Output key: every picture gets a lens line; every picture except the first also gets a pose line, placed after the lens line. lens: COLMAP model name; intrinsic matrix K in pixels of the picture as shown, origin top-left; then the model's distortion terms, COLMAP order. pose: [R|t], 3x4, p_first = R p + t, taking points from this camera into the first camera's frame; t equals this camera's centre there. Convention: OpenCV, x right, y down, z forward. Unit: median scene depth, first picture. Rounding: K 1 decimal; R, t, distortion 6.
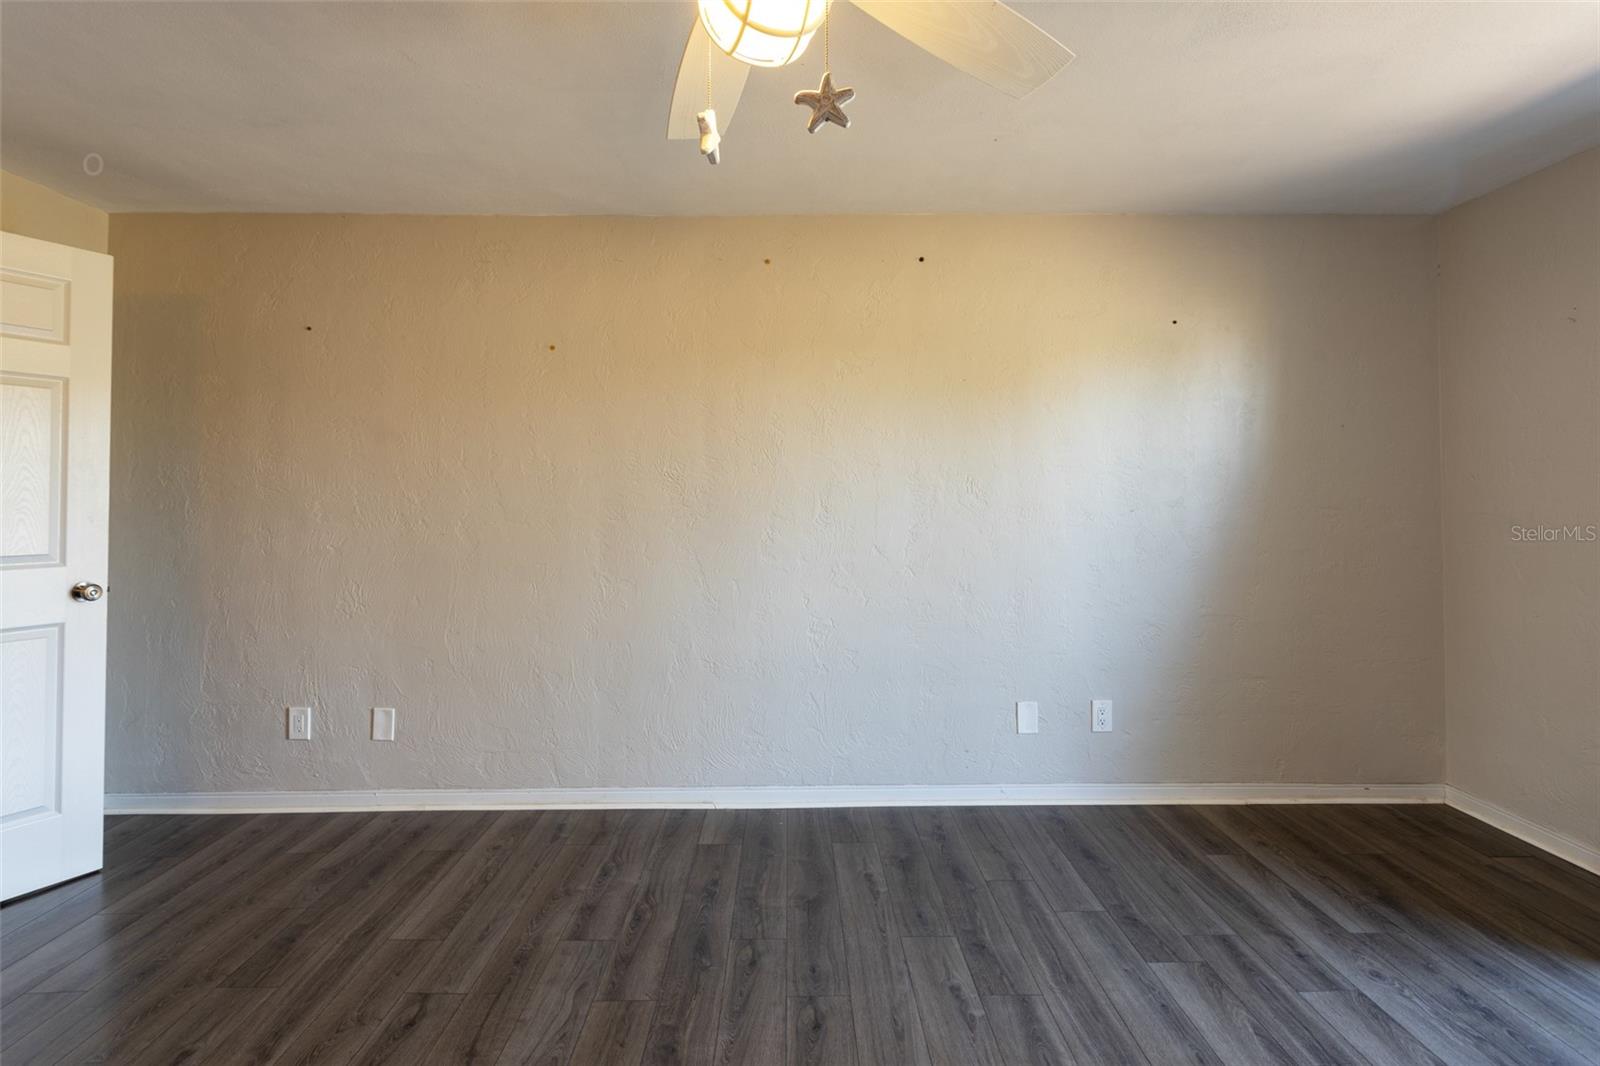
lens RADIAL K [[758.0, 0, 794.4], [0, 758.0, 480.0], [0, 0, 1]] dist [0.000151, 0.001832]
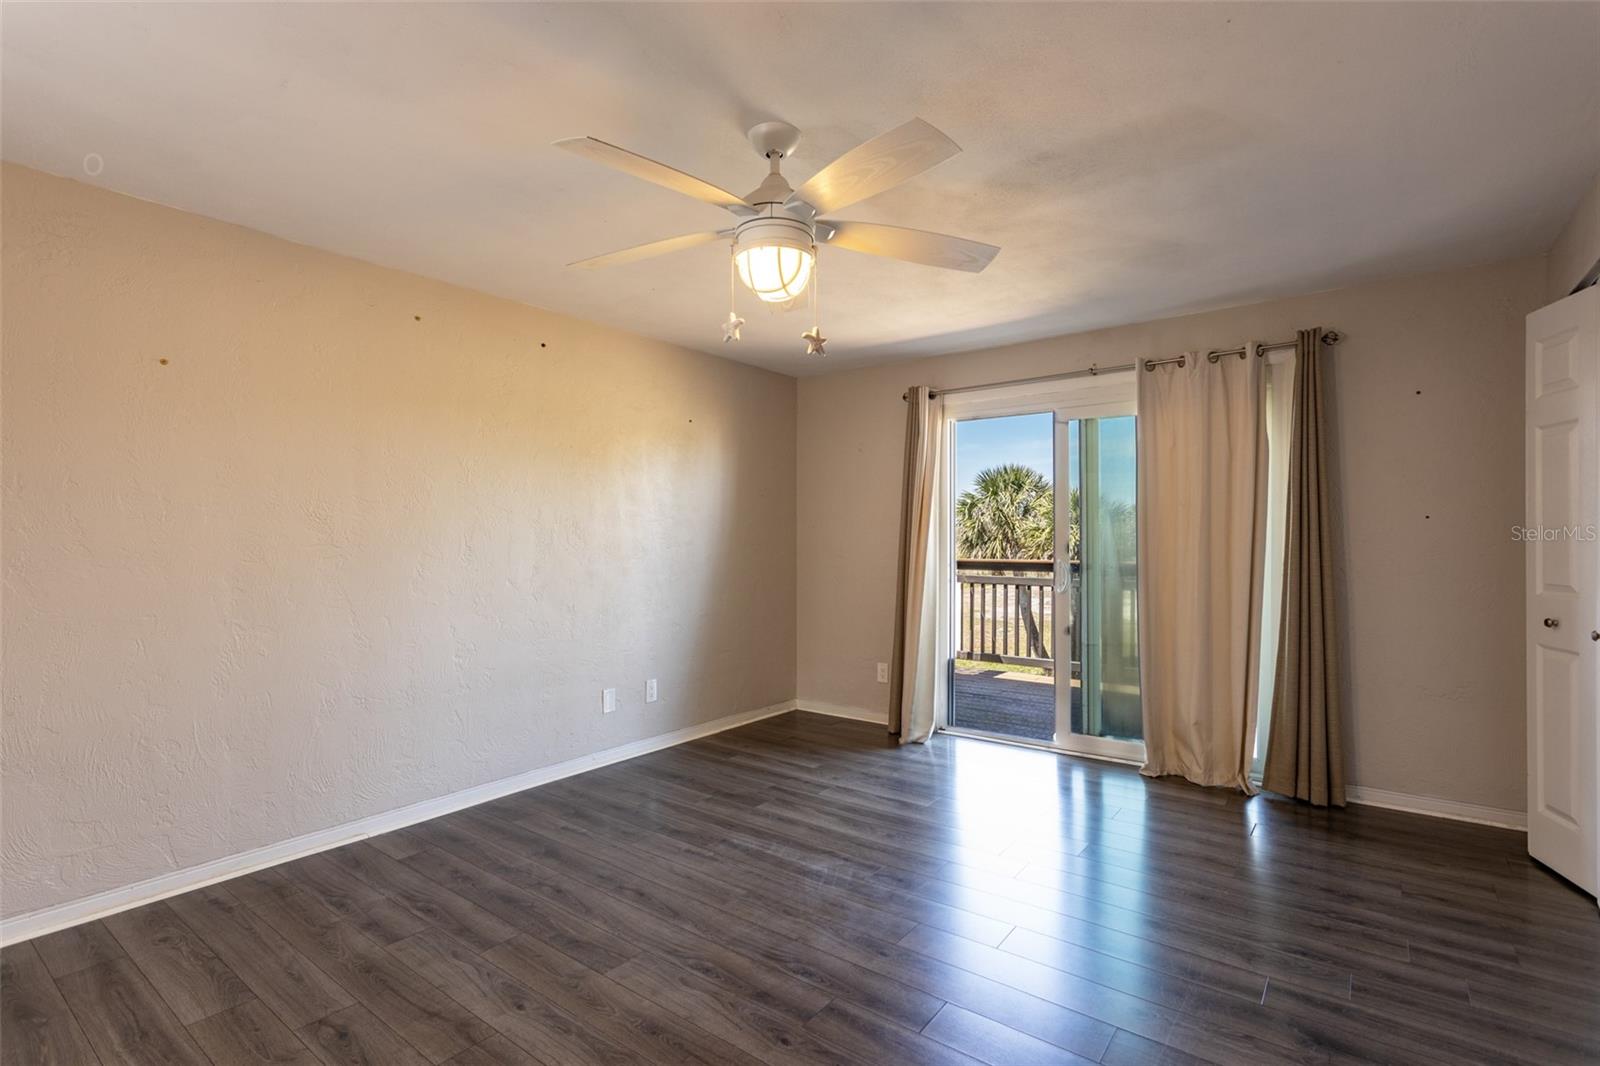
lens RADIAL K [[754.4, 0, 751.5], [0, 754.4, 542.1], [0, 0, 1]] dist [0.005621, 0.002296]
pose [[0.646577, -0.002489, 0.762845, -0.668911], [-0.018883, 0.999636, 0.019267, -0.001787], [-0.762615, -0.026863, 0.646295, -0.072339]]
